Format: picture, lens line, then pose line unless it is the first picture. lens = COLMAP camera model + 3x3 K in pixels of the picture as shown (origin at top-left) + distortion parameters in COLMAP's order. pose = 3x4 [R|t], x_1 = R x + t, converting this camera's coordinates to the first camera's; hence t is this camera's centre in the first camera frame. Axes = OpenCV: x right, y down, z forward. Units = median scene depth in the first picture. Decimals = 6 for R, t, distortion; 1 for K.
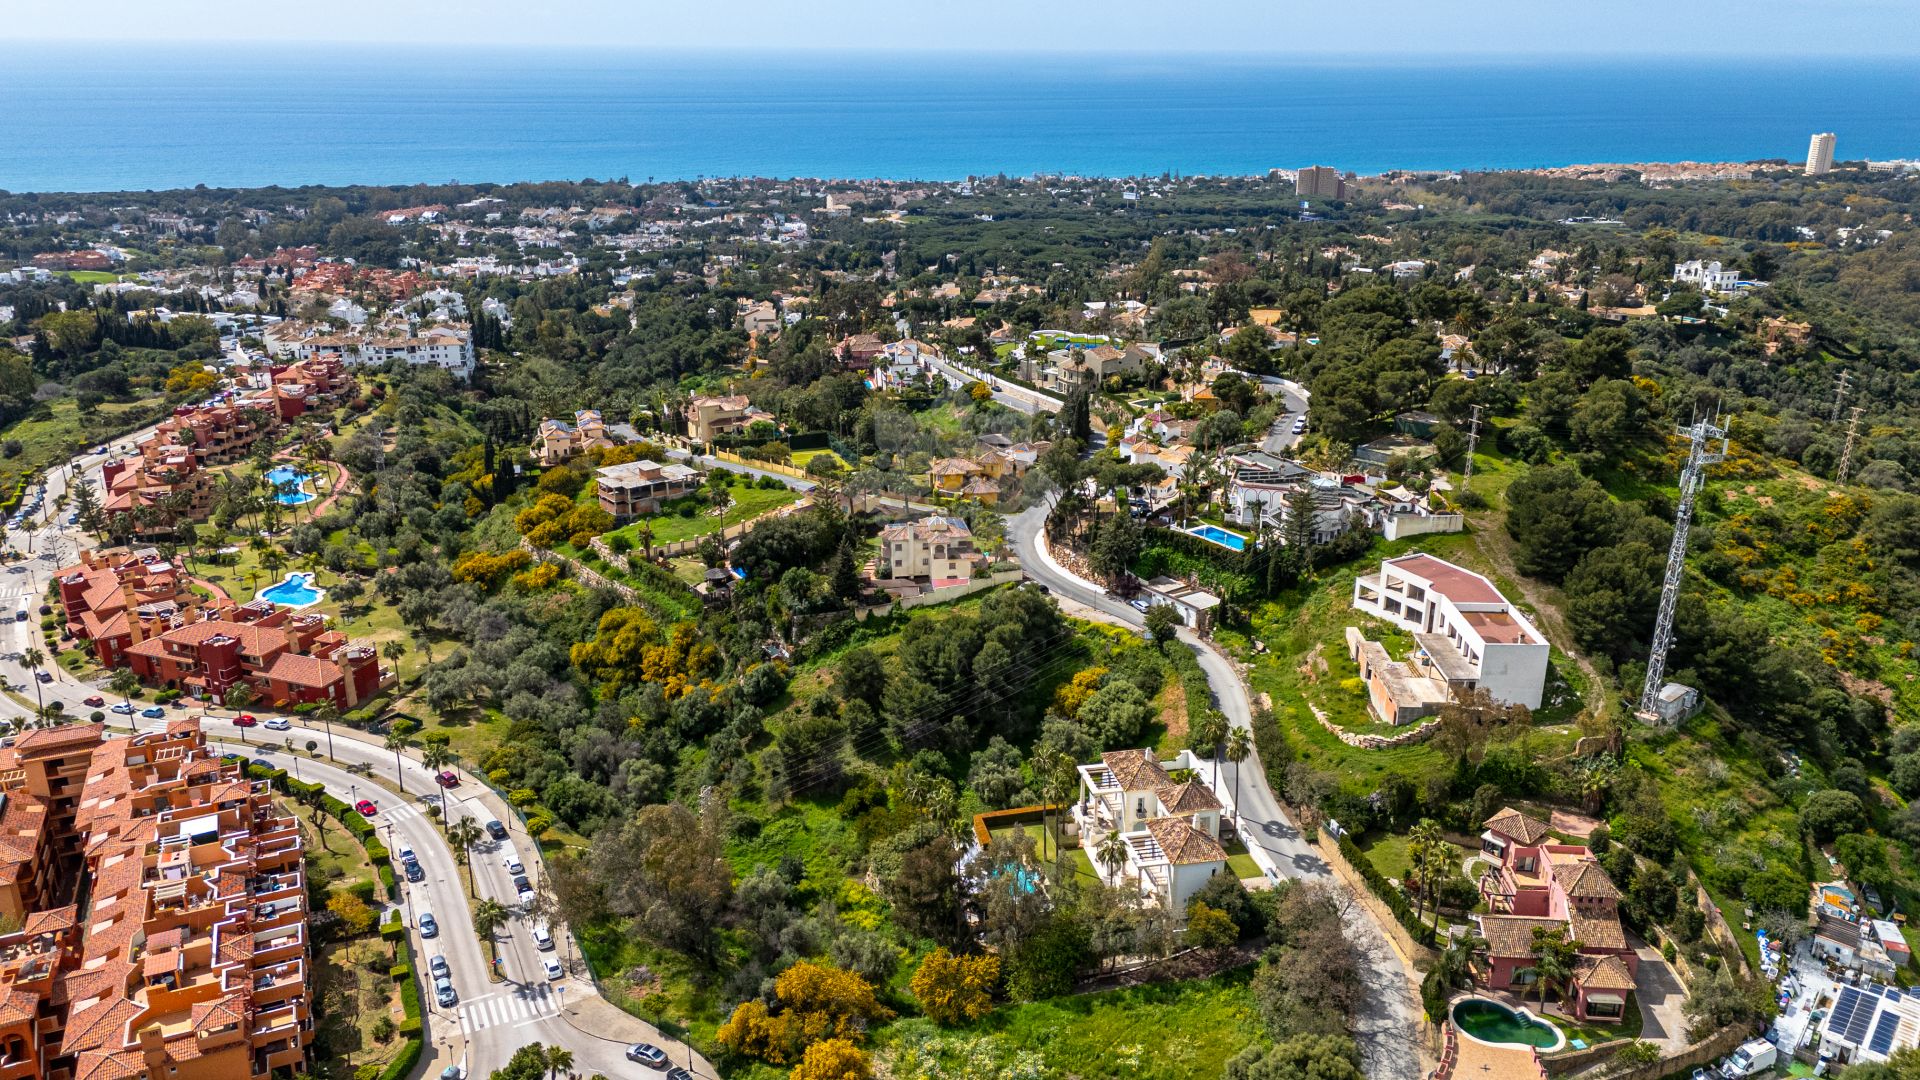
lens RADIAL K [[1403.4, 0, 955.4], [0, 1403.4, 509.1], [0, 0, 1]] dist [0.079410, -0.080540]
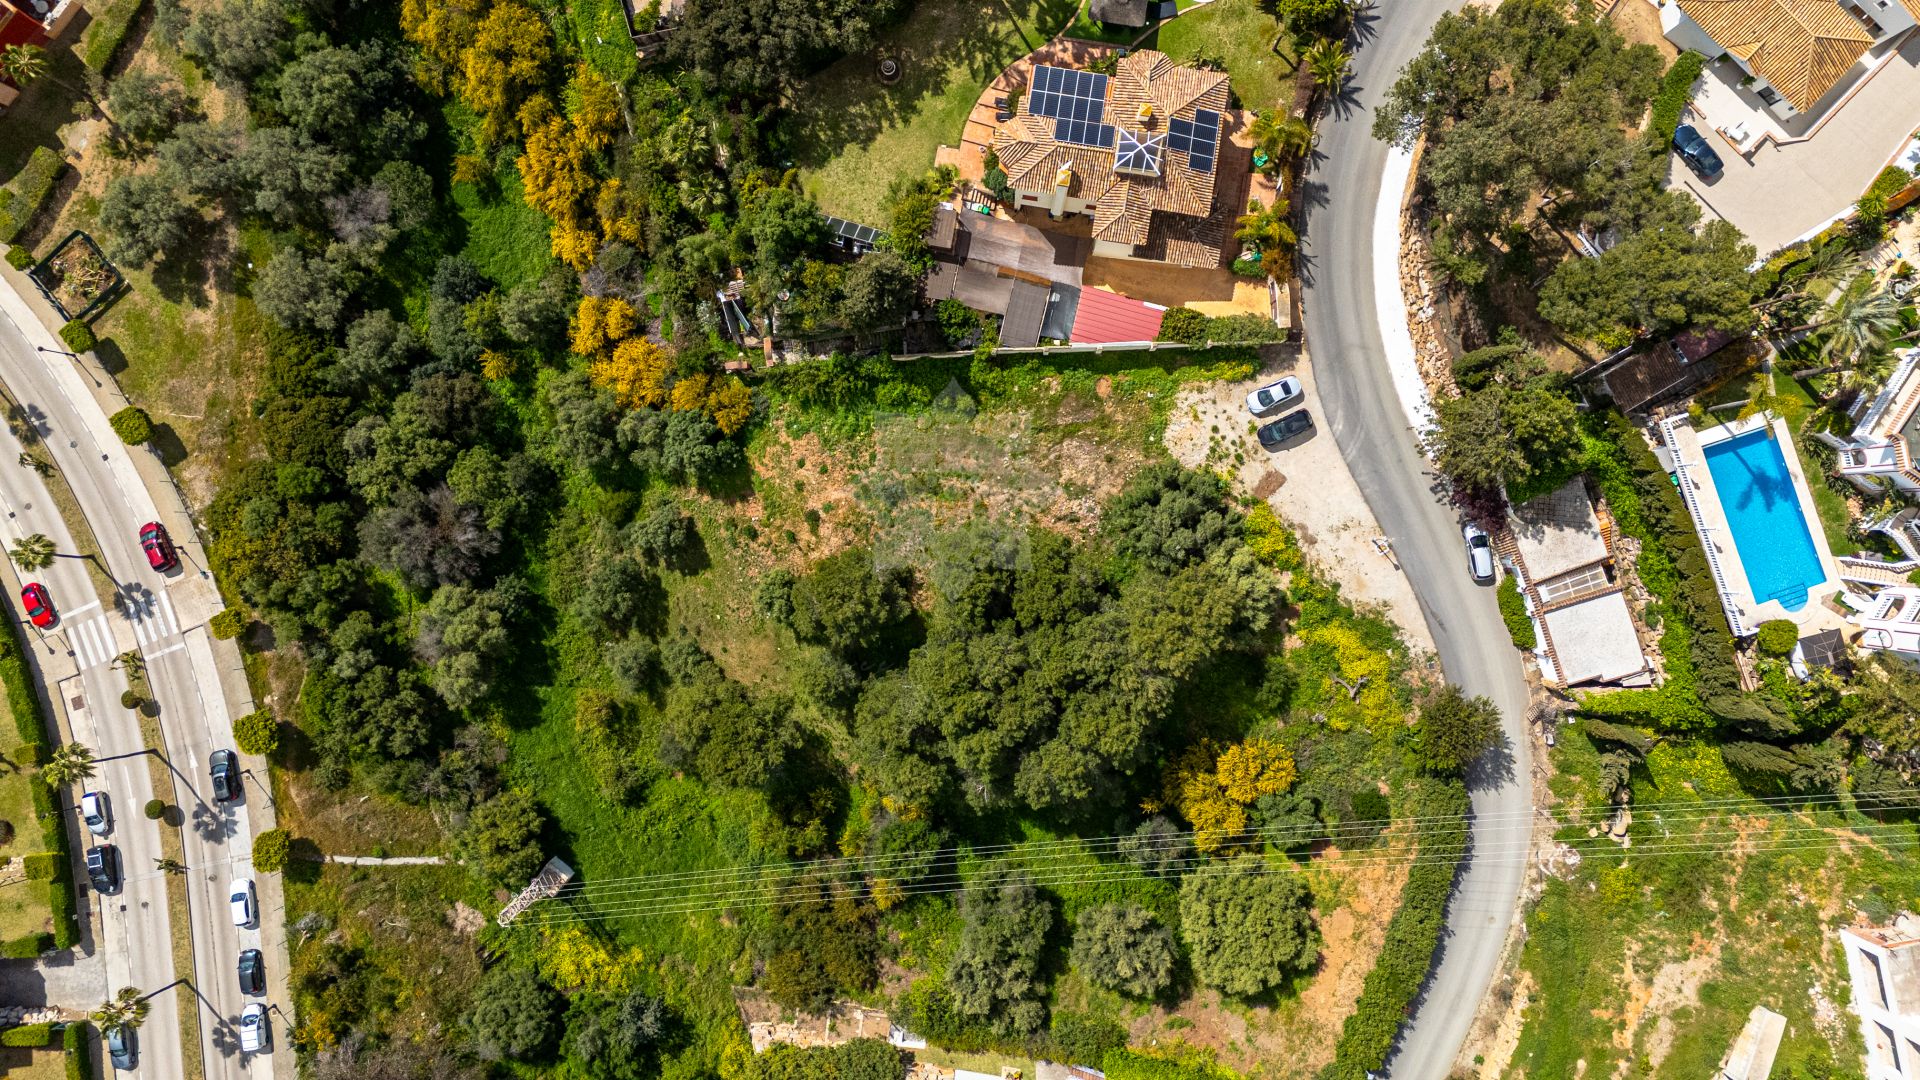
lens RADIAL K [[1403.4, 0, 956.0], [0, 1403.4, 528.7], [0, 0, 1]] dist [0.079410, -0.080540]
pose [[0.952068, 0.304835, -0.025327, -0.020502], [-0.070818, 0.300212, 0.951240, -0.345229], [0.297574, -0.903852, 0.307410, 0.772856]]
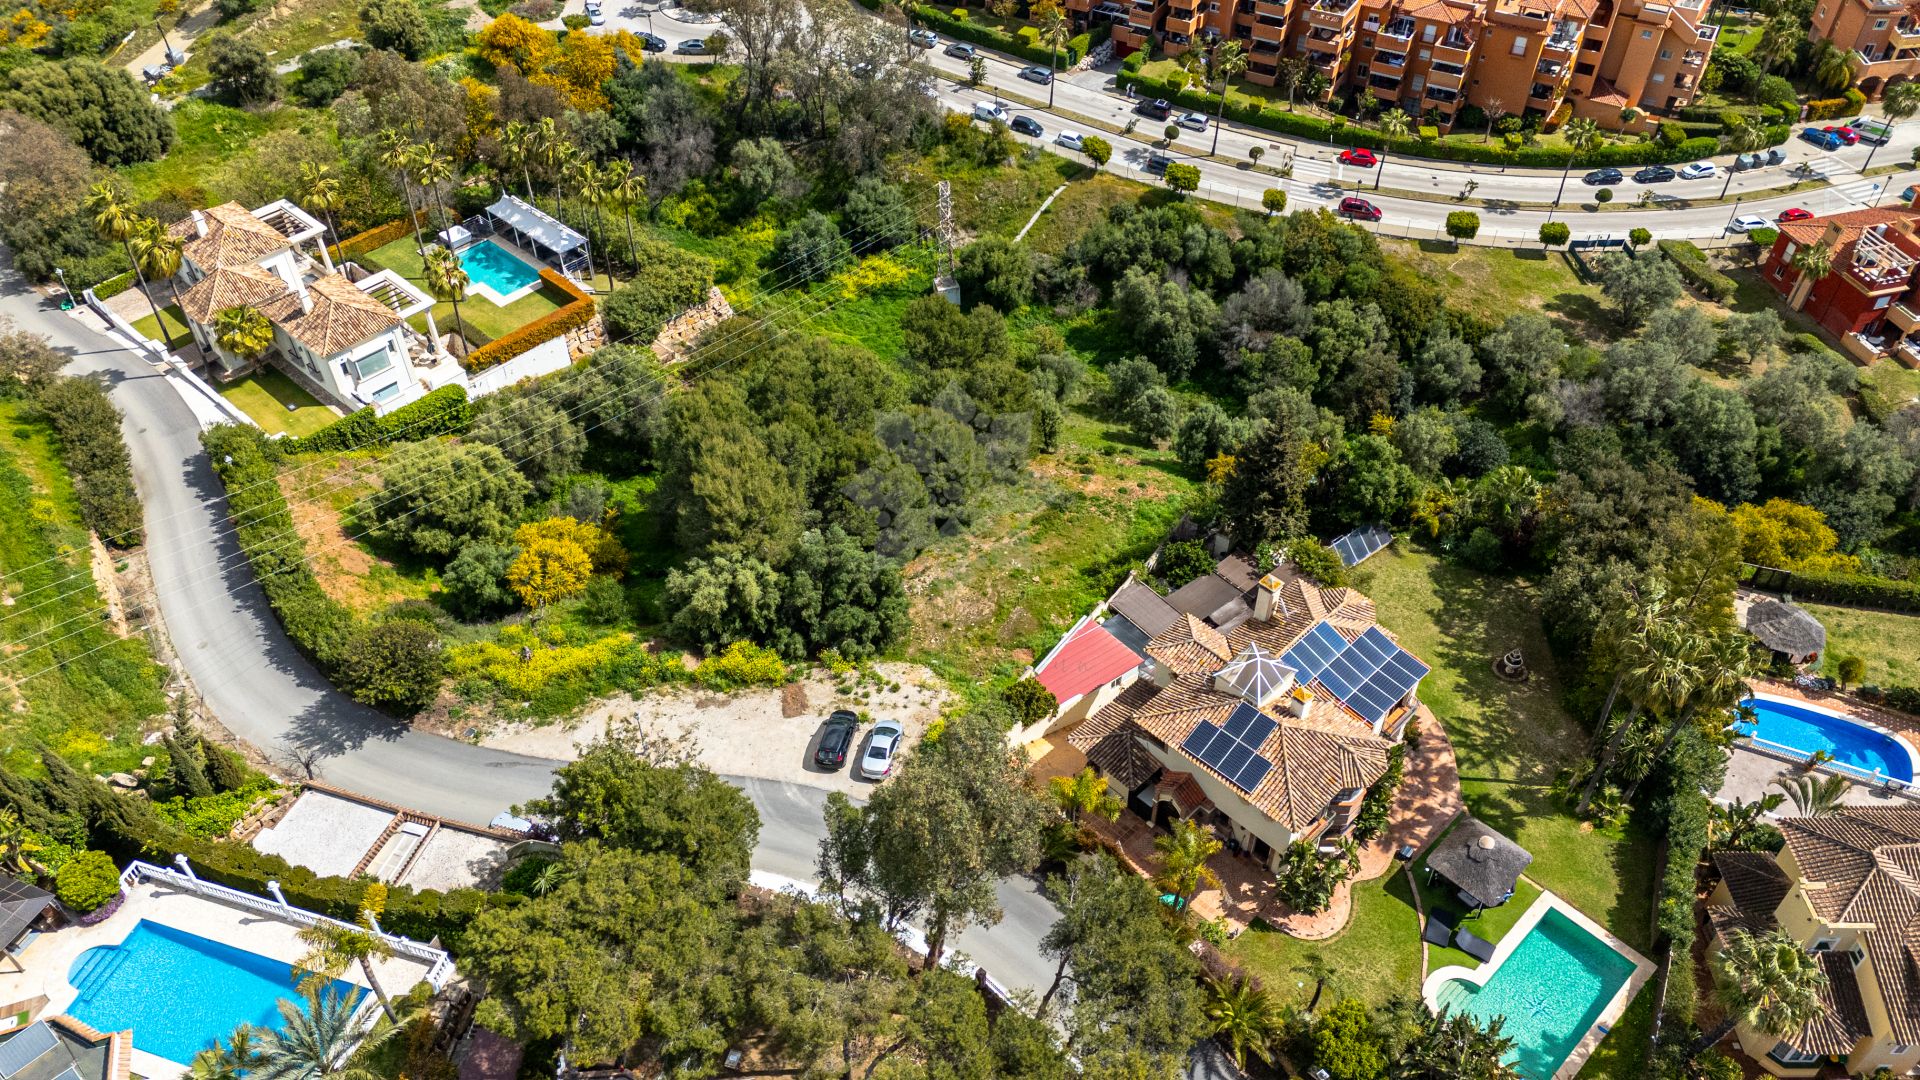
lens RADIAL K [[1403.4, 0, 970.8], [0, 1403.4, 531.5], [0, 0, 1]] dist [0.079410, -0.080540]
pose [[-0.808994, 0.398318, -0.432287, 0.154025], [-0.186108, 0.524015, 0.831127, -0.245100], [0.557578, 0.752829, -0.349795, 1.063000]]
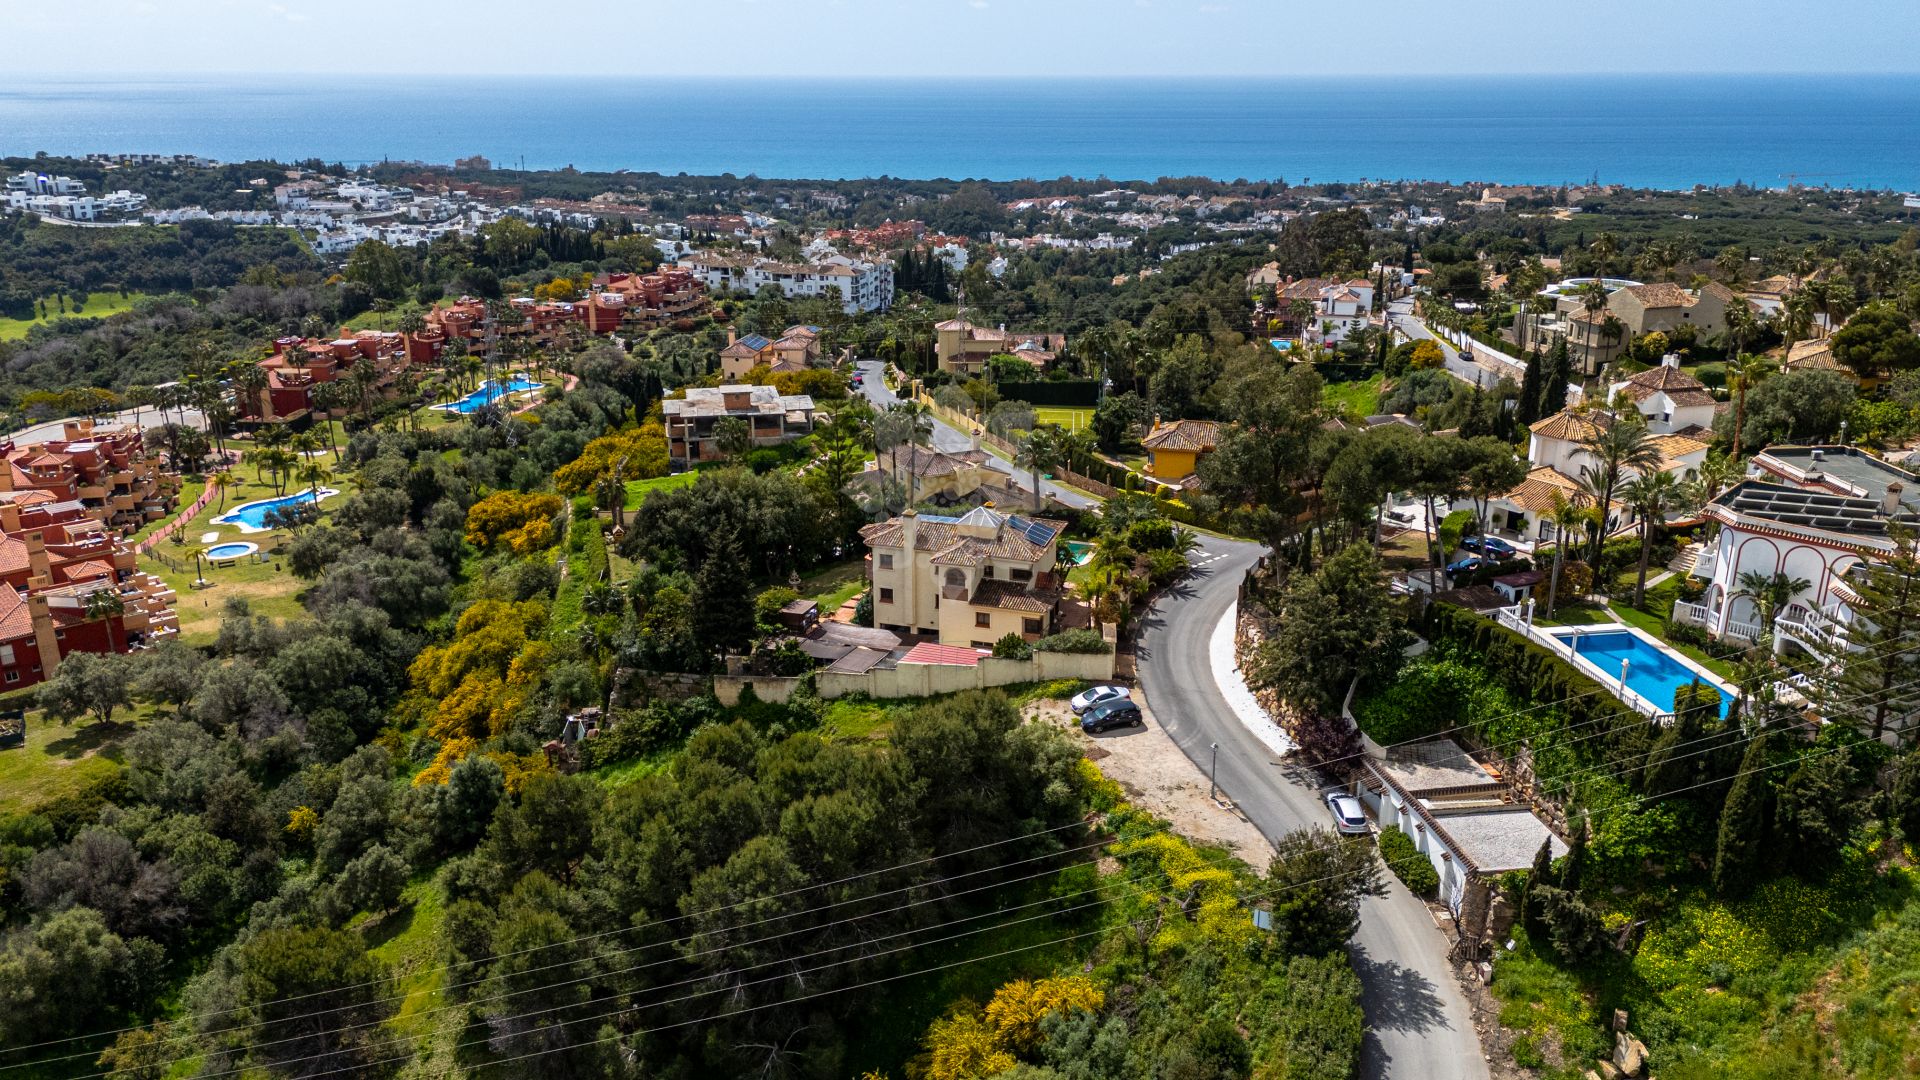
lens RADIAL K [[1403.4, 0, 954.0], [0, 1403.4, 528.7], [0, 0, 1]] dist [0.079410, -0.080540]
pose [[0.887135, 0.135847, -0.441064, 0.183820], [-0.137881, 0.990064, 0.027612, 0.000458], [0.440433, 0.036319, 0.897051, 0.594532]]
